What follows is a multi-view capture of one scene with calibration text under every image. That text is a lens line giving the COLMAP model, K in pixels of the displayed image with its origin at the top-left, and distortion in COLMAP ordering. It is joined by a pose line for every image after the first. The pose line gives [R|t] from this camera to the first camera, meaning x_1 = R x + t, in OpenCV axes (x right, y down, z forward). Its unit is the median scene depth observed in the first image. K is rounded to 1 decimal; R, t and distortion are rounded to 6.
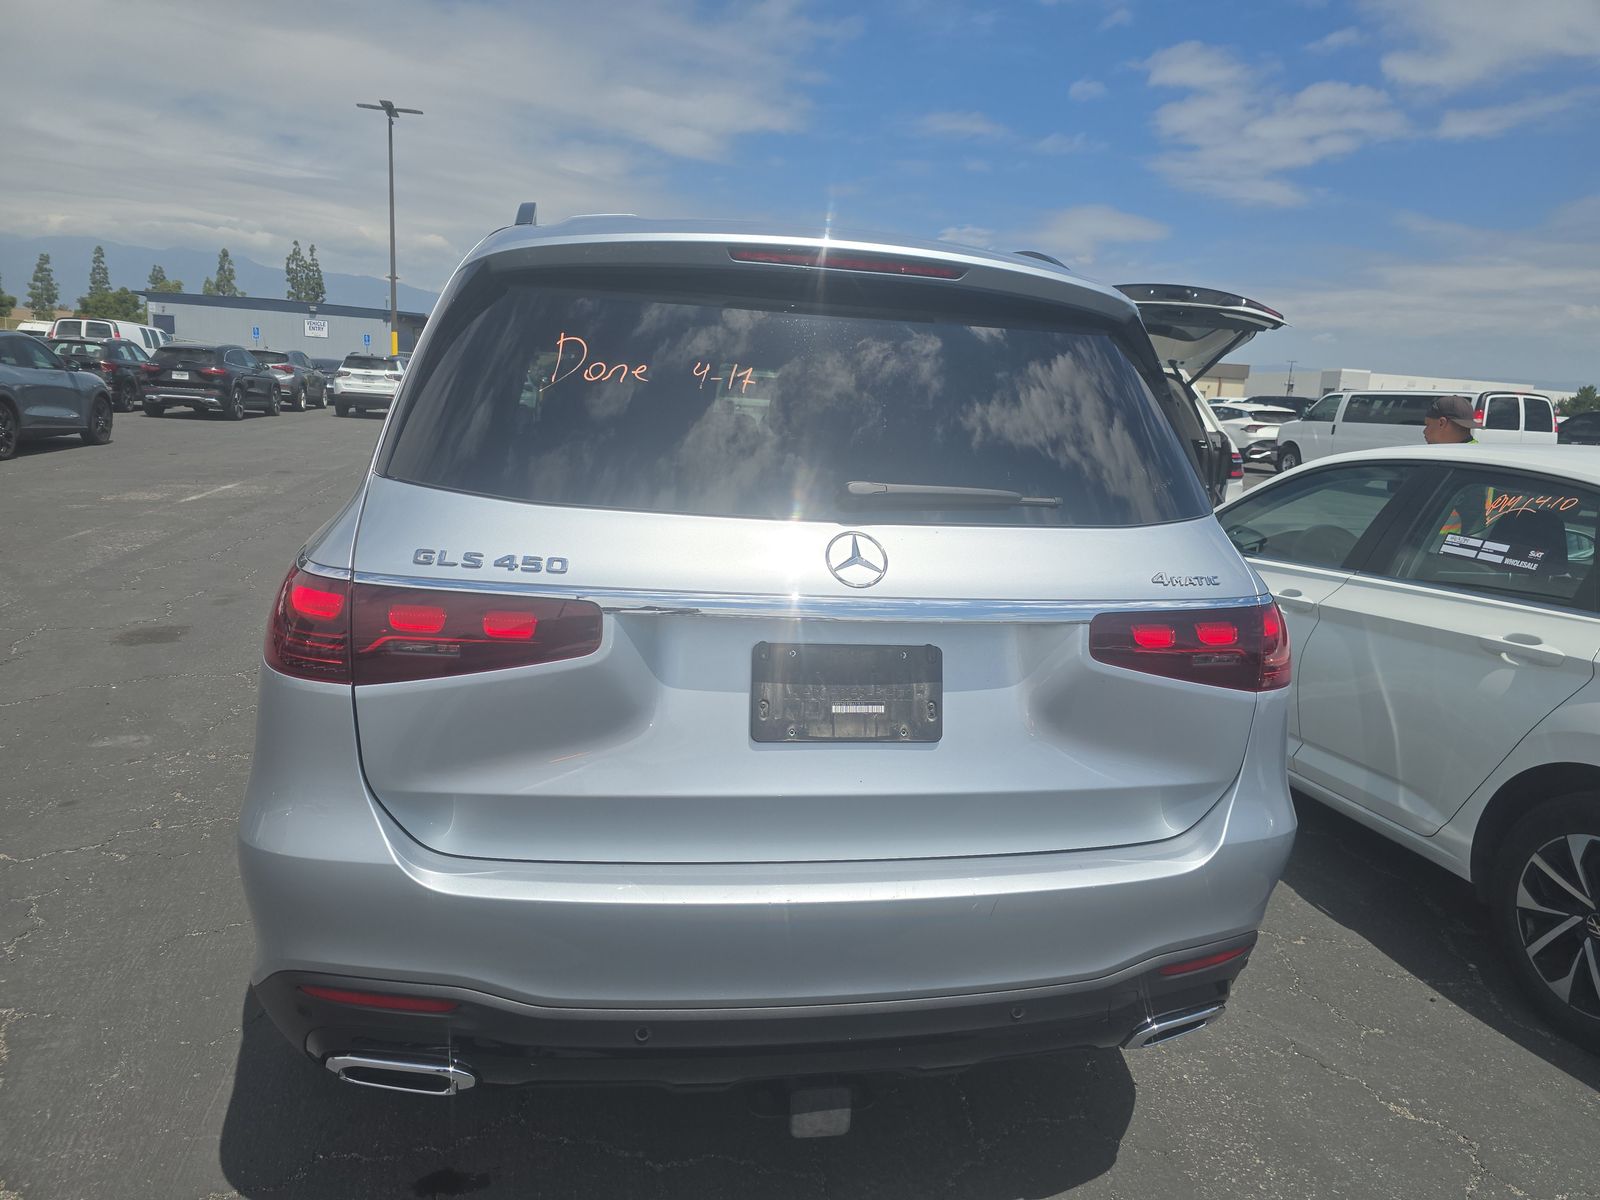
lens RADIAL K [[1137.4, 0, 791.9], [0, 1137.4, 611.9], [0, 0, 1]] dist [0.020565, -0.010822]
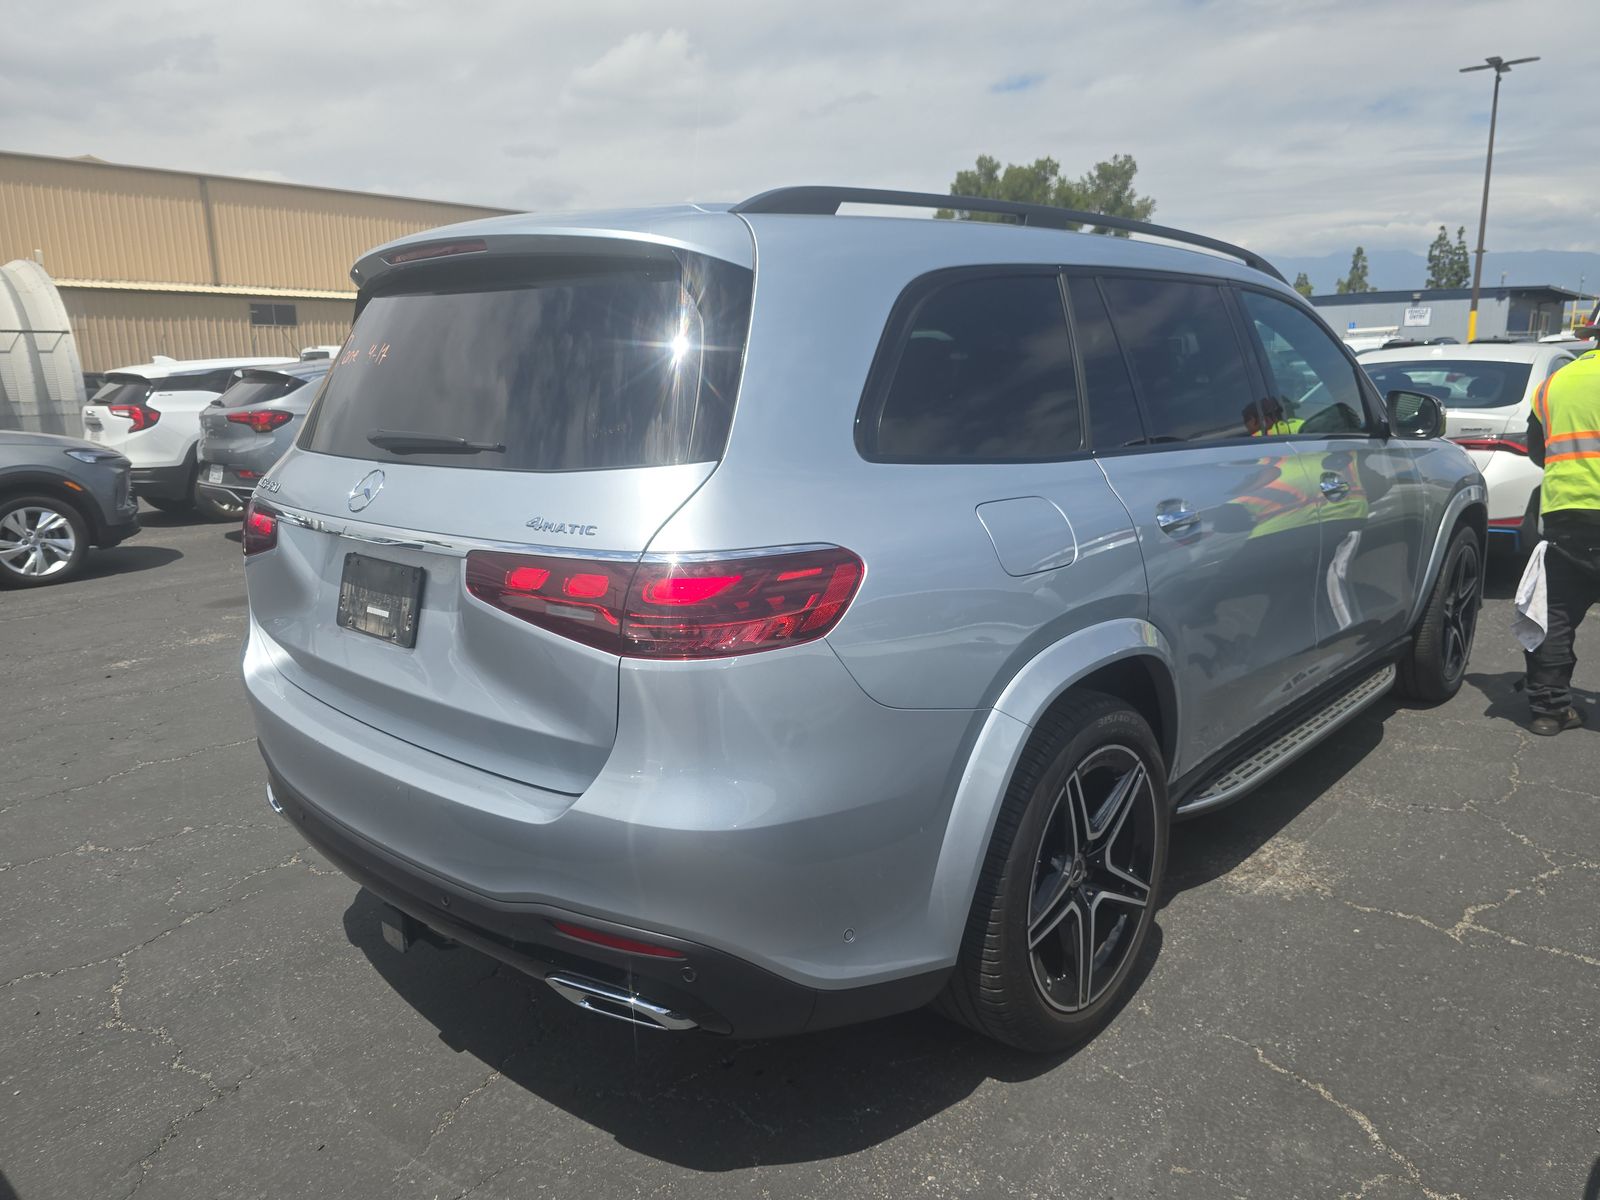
lens RADIAL K [[1137.4, 0, 803.2], [0, 1137.4, 597.1], [0, 0, 1]] dist [0.020565, -0.010822]
pose [[0.567167, 0.094179, -0.818200, 0.096595], [-0.103916, 0.993684, 0.042346, -0.002305], [0.817021, 0.061007, 0.573371, 0.046926]]
